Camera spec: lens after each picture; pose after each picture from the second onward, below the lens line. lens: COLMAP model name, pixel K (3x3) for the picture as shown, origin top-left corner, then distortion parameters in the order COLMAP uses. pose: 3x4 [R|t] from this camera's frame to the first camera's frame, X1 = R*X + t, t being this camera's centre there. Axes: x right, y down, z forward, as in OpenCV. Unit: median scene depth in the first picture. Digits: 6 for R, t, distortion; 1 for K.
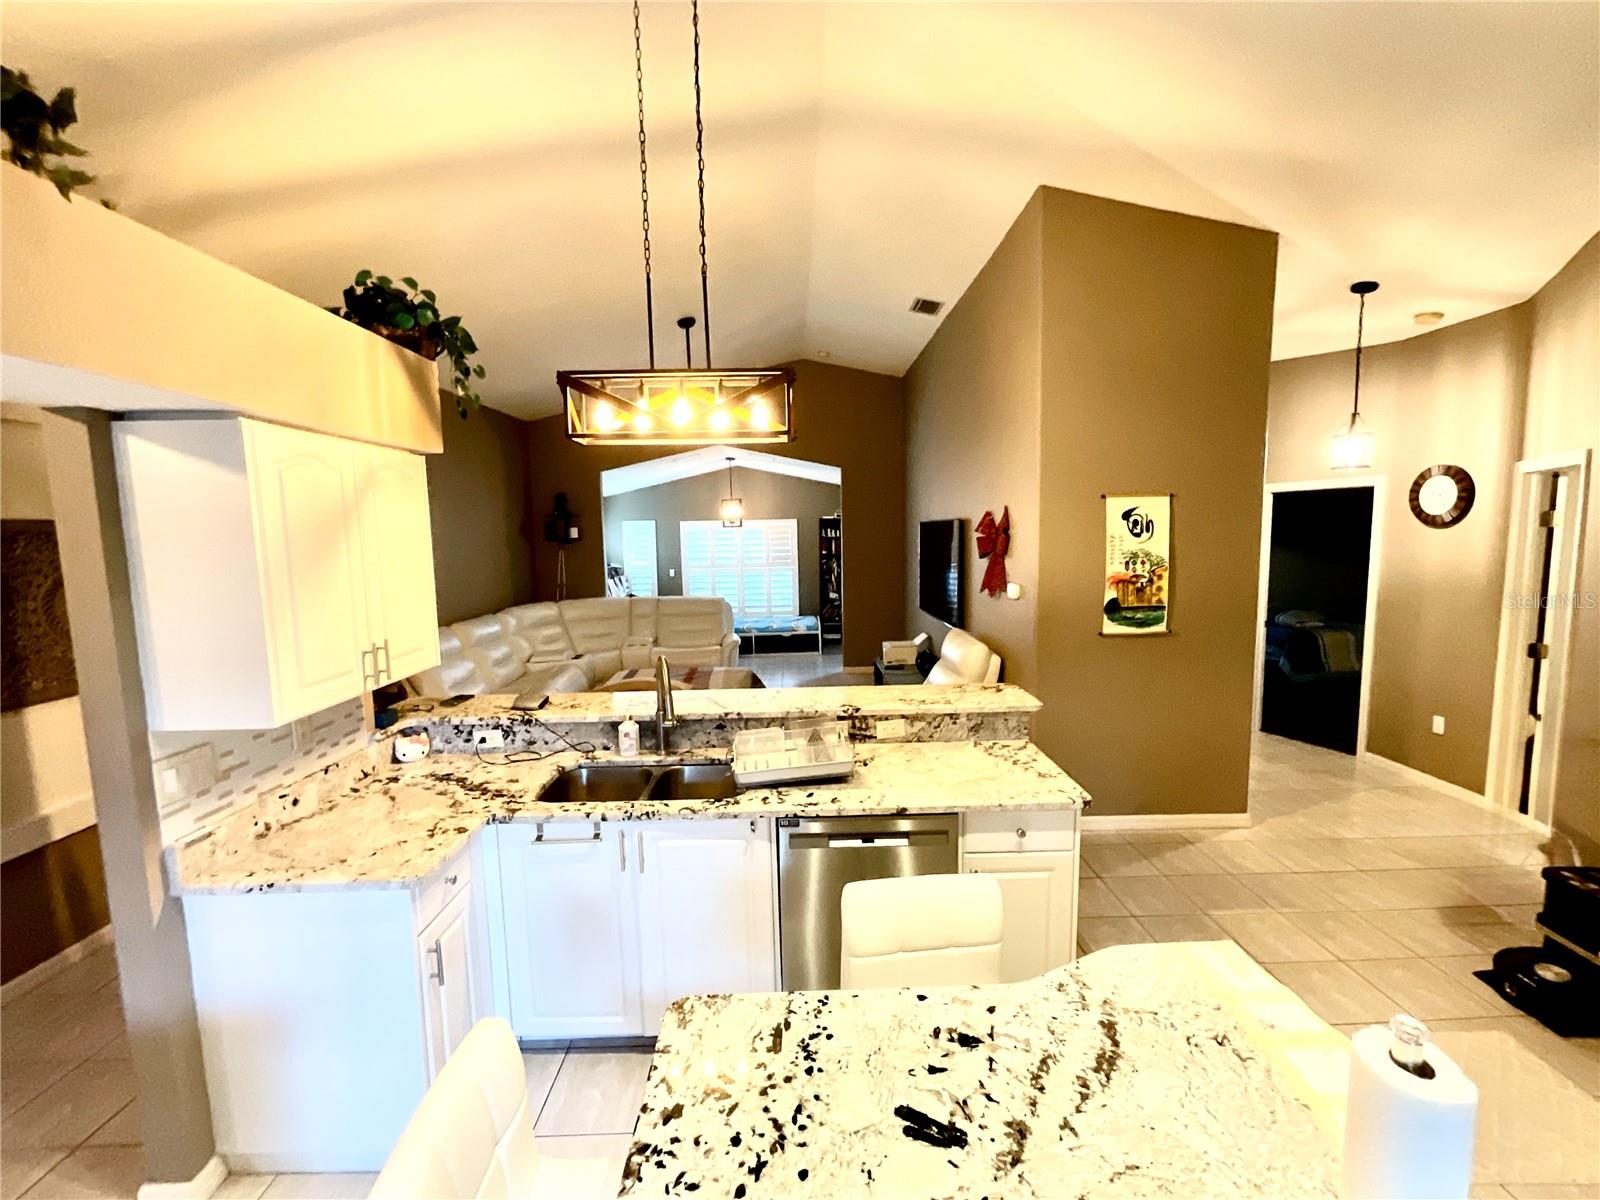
lens RADIAL K [[649.2, 0, 800.0], [0, 649.2, 600.0], [0, 0, 1]] dist [-0.002432, -0.000003]
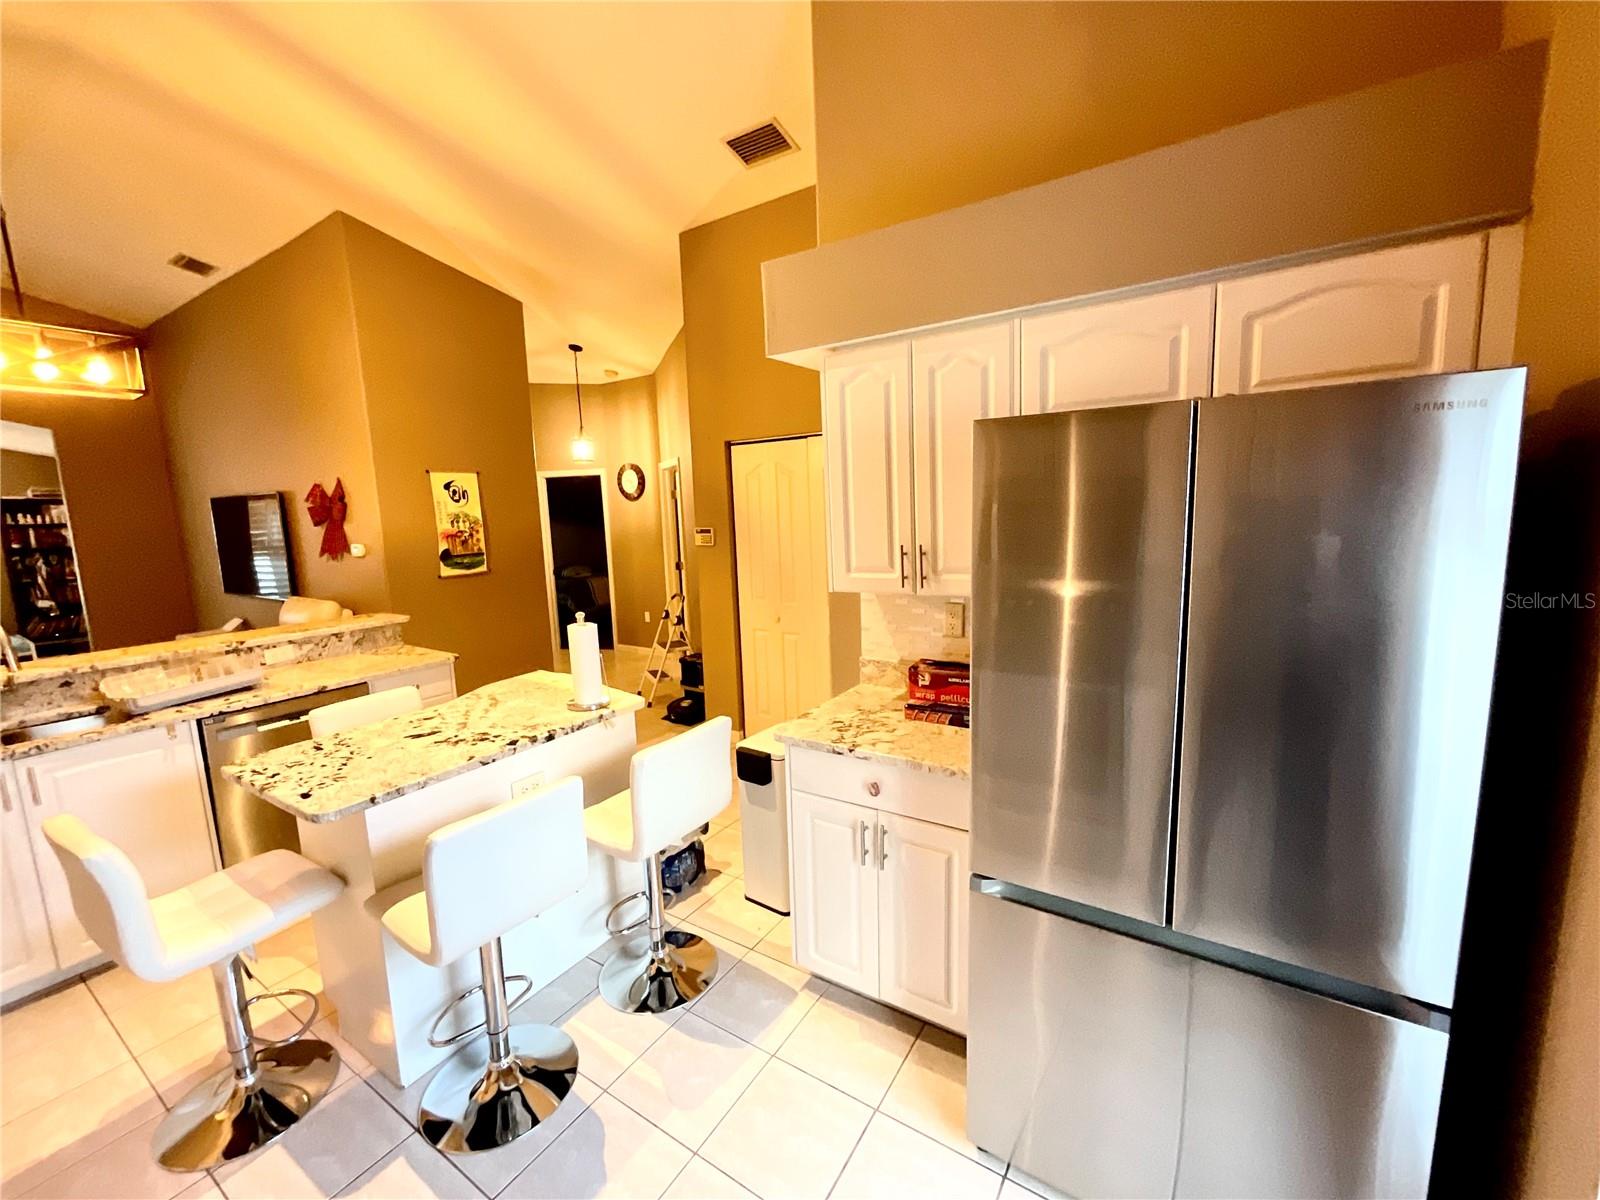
lens RADIAL K [[649.2, 0, 800.0], [0, 649.2, 600.0], [0, 0, 1]] dist [-0.002432, -0.000003]
pose [[0.555896, -0.115227, 0.823227, -0.219731], [0.107418, 0.992000, 0.066314, 0.091308], [-0.824282, 0.051566, 0.563826, -0.341809]]
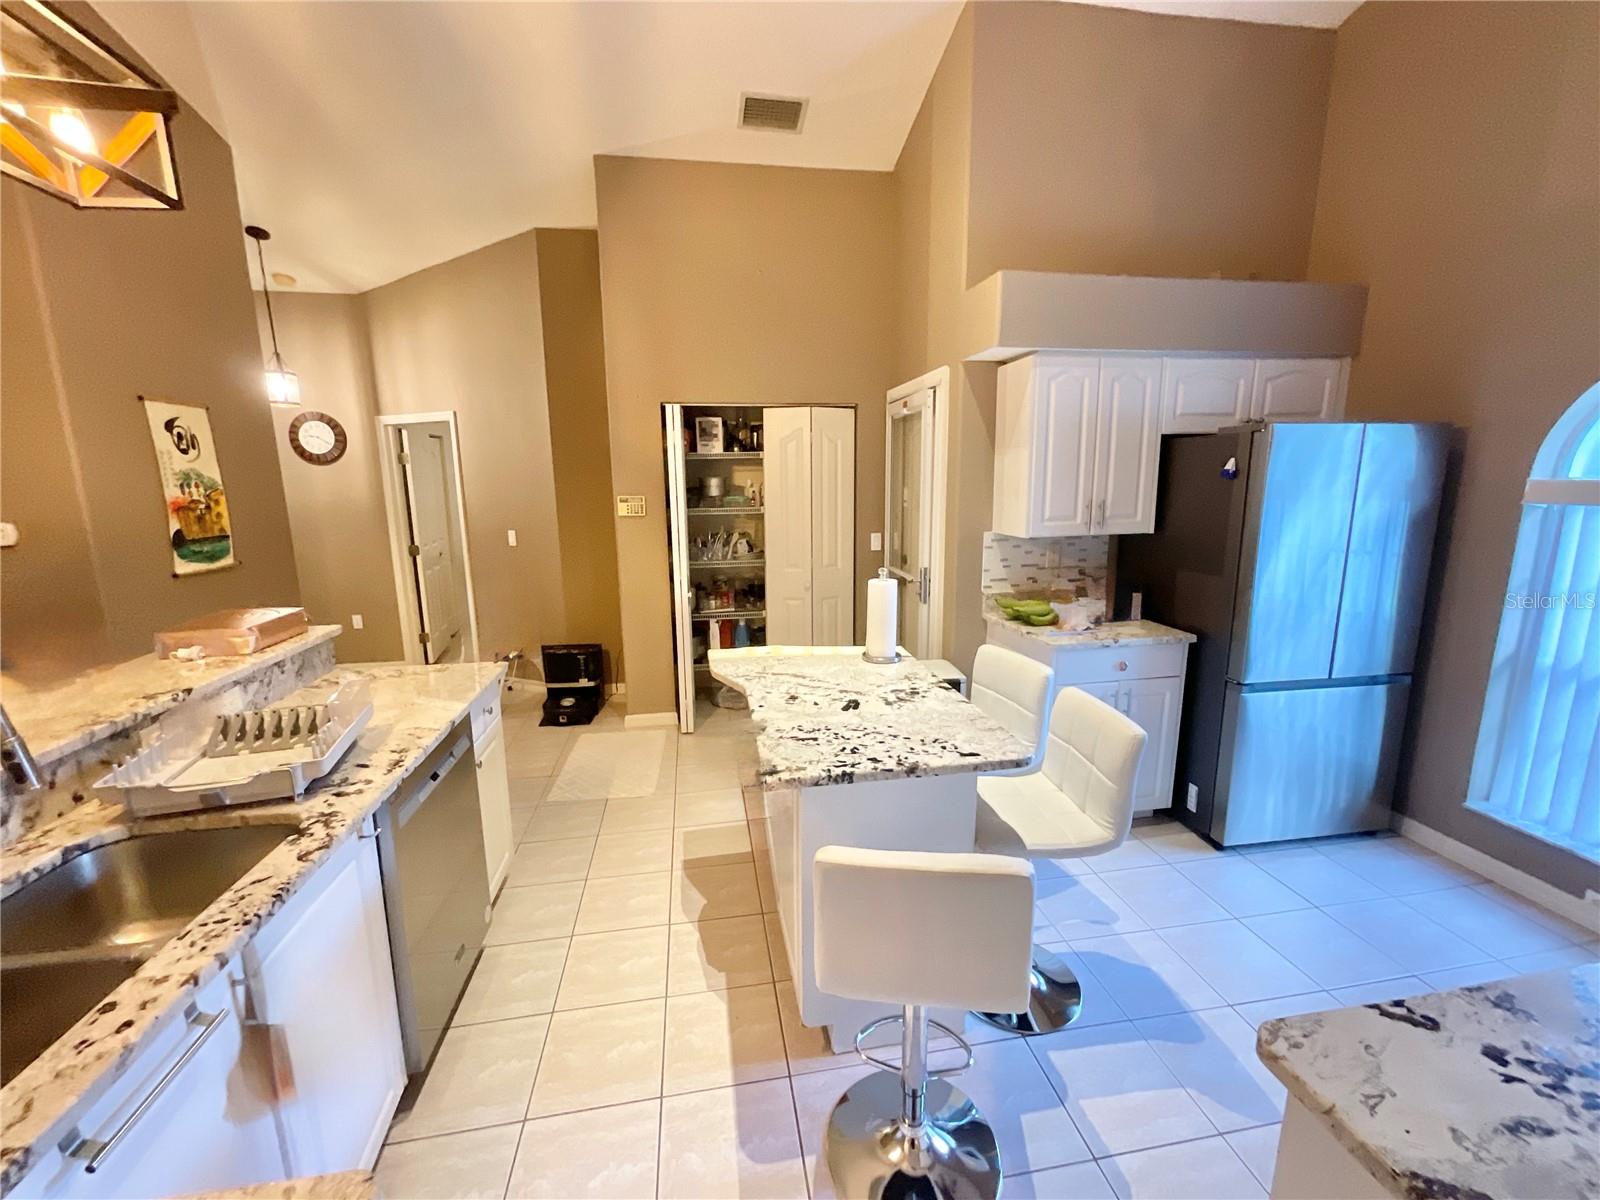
lens RADIAL K [[647.1, 0, 800.0], [0, 647.1, 600.0], [0, 0, 1]] dist [0.007596, 0.000030]
pose [[-0.150892, -0.158891, 0.975697, -0.444368], [0.114969, 0.977480, 0.176962, 0.028682], [-0.981842, 0.138877, -0.129226, 0.356714]]
